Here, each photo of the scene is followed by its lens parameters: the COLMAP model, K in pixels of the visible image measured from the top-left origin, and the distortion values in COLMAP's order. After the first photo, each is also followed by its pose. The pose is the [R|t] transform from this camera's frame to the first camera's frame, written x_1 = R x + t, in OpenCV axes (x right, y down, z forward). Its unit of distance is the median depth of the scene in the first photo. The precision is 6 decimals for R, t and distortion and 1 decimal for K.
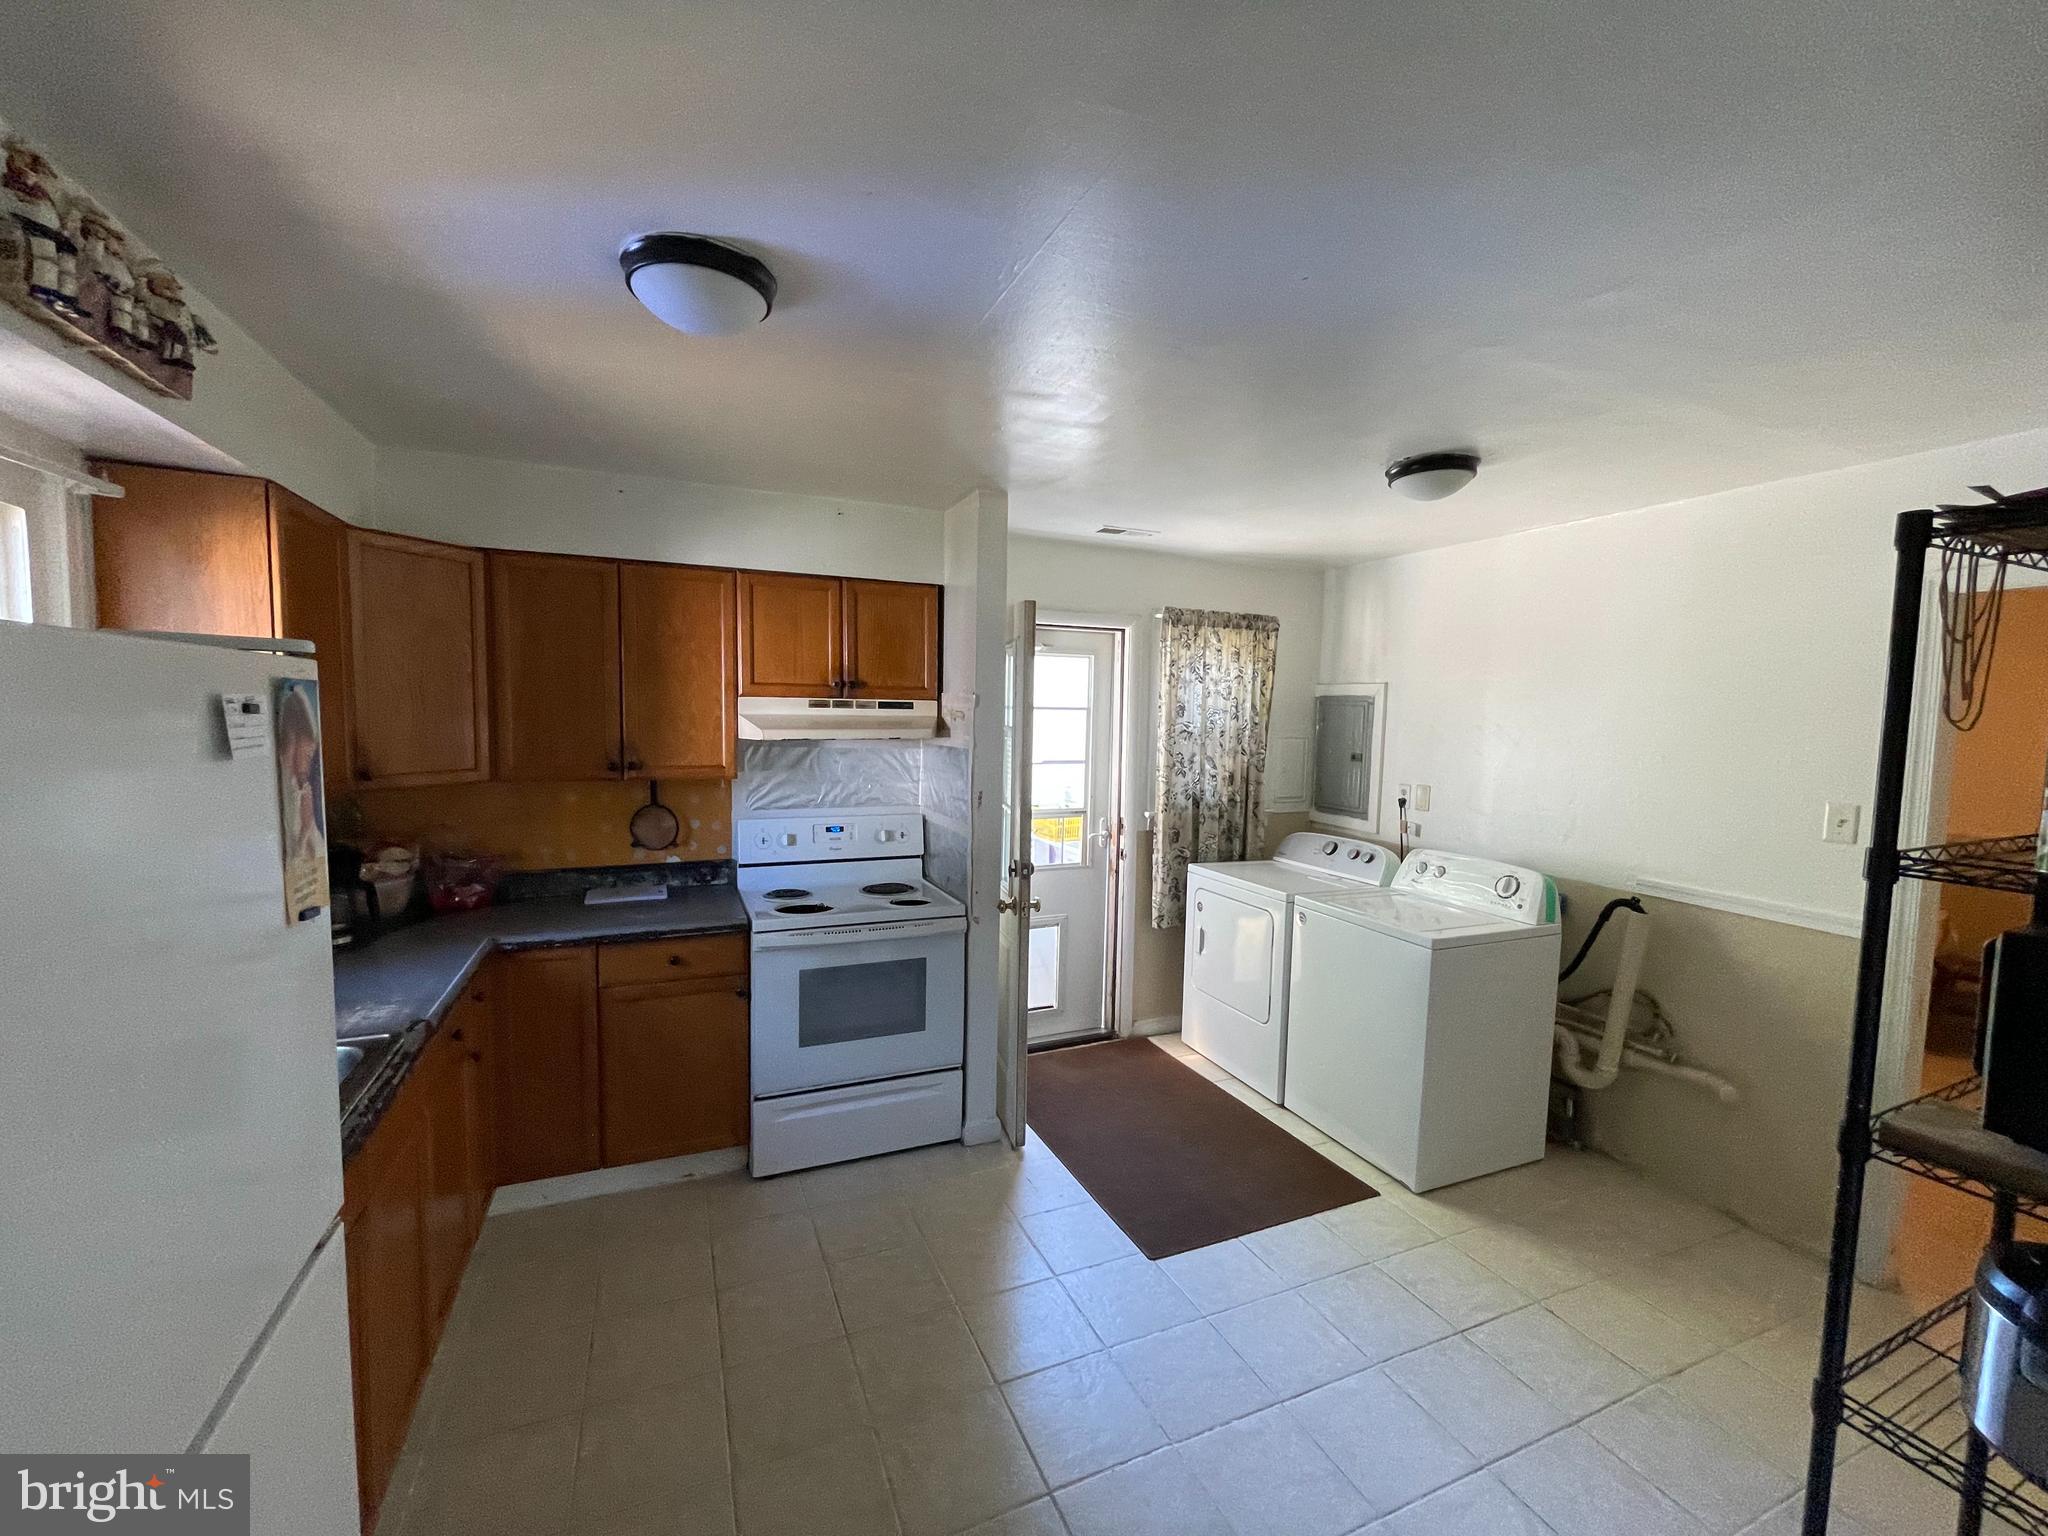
lens RADIAL K [[825.0, 0, 1027.3], [0, 825.0, 780.5], [0, 0, 1]] dist [-0.001468, -0.000396]
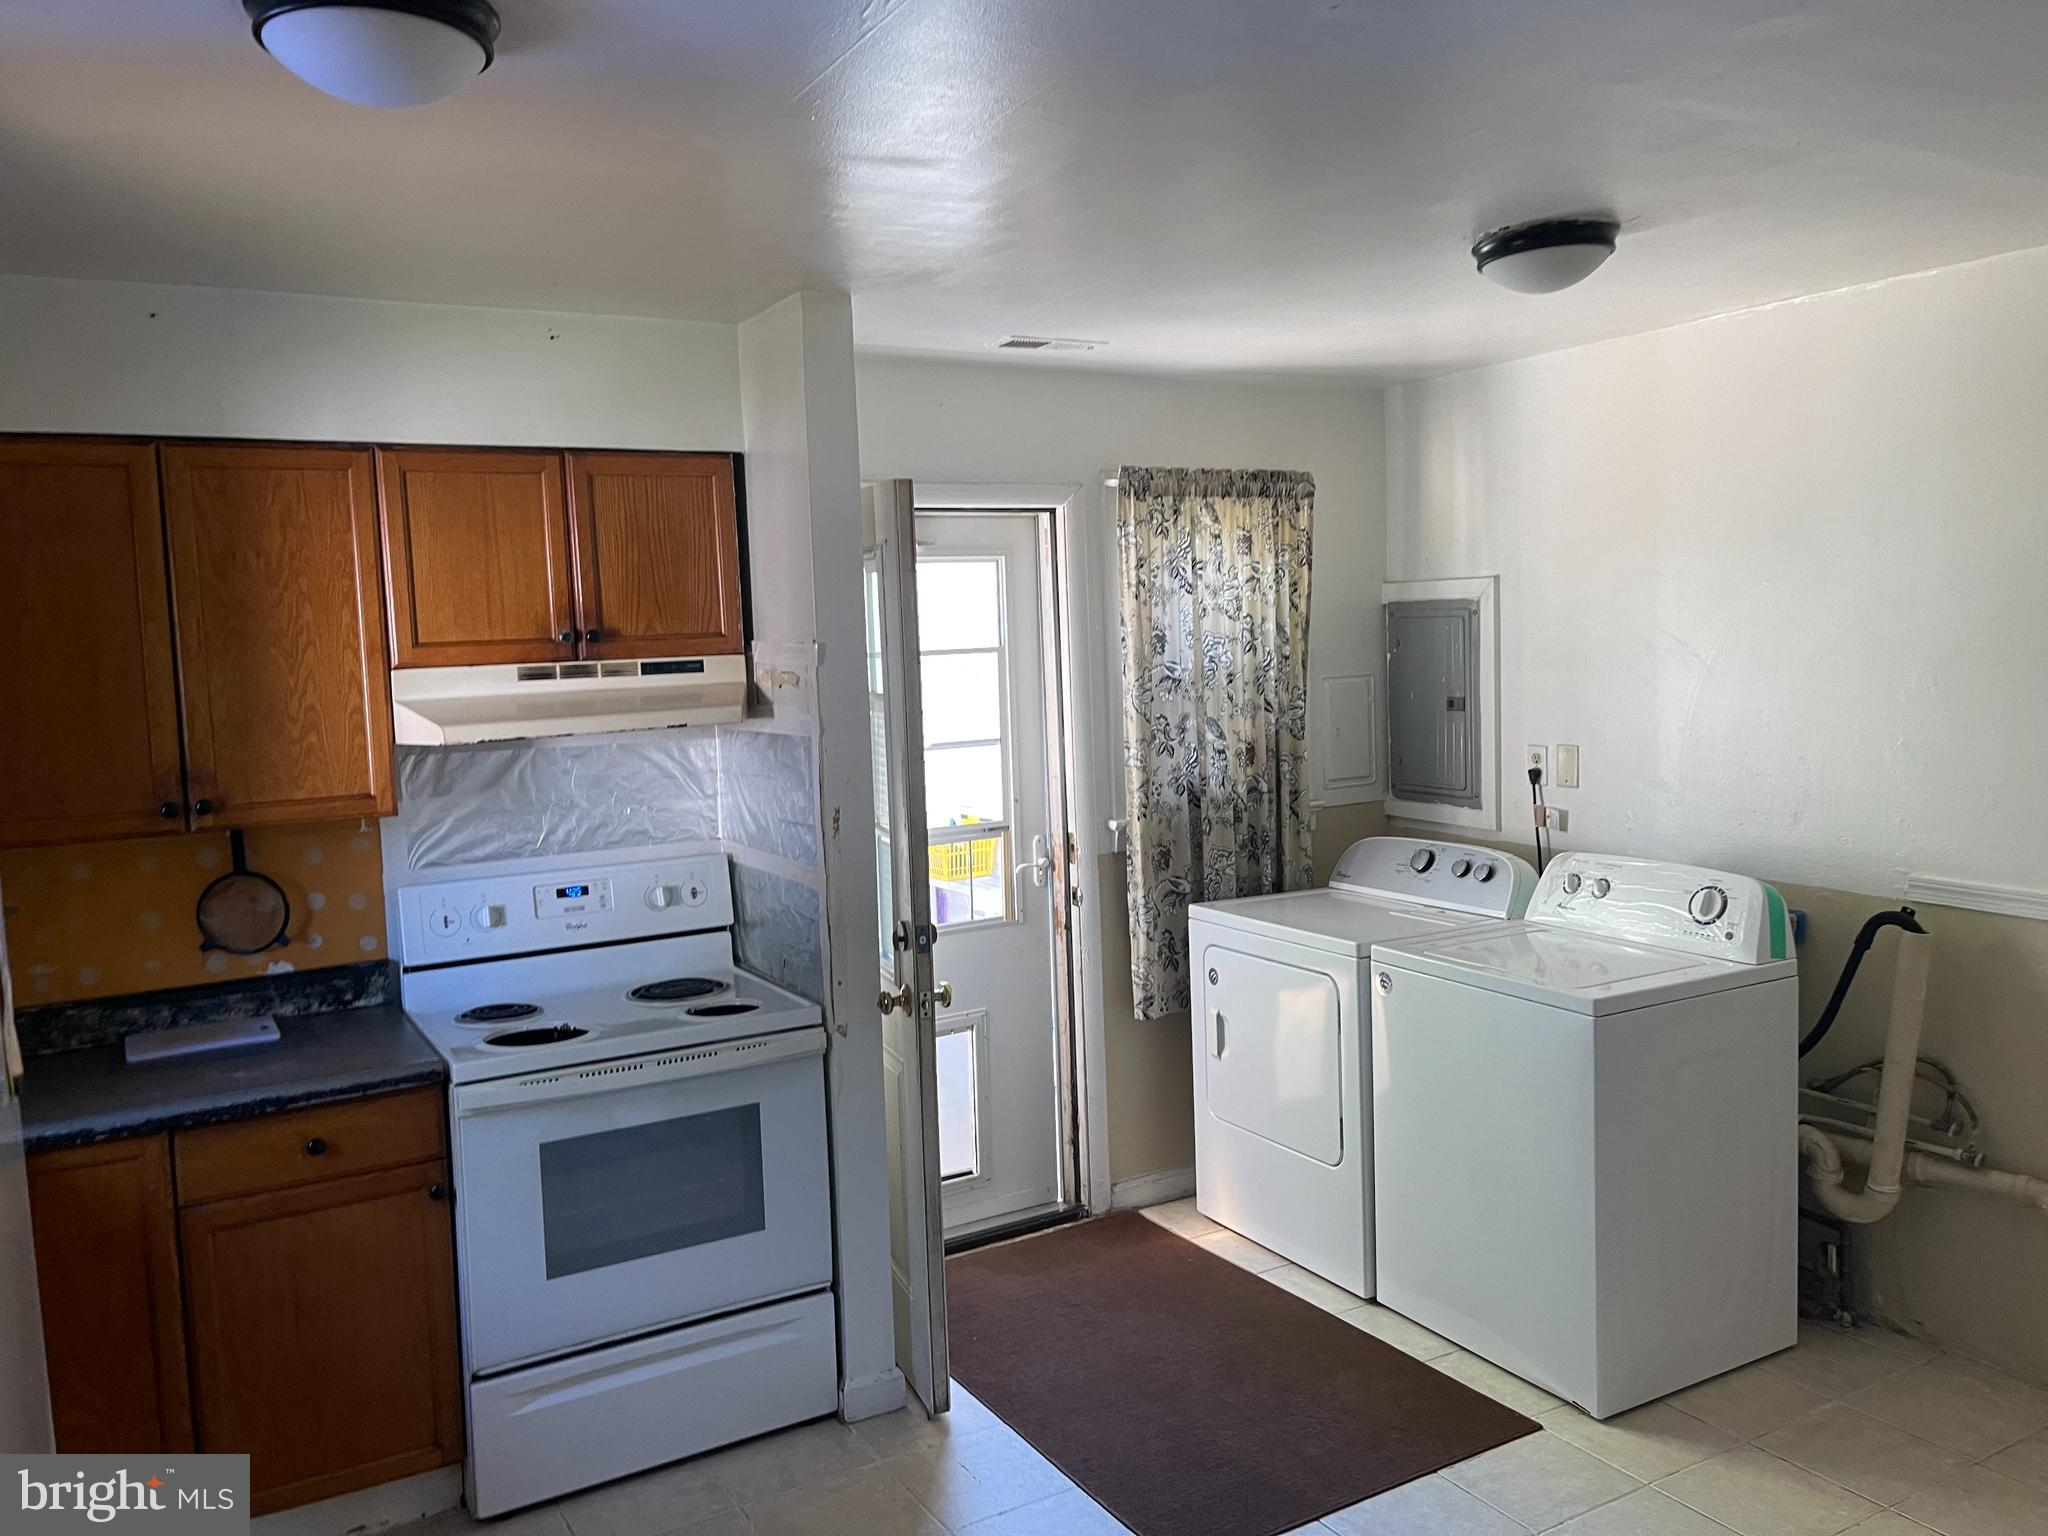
lens RADIAL K [[1554.5, 0, 1020.8], [0, 1554.5, 760.7], [0, 0, 1]] dist [0.032076, 0.003957]
pose [[0.992492, -0.064878, 0.103688, -0.037753], [0.064884, 0.997887, 0.003316, -0.015089], [-0.103684, 0.003437, 0.994604, -0.102400]]
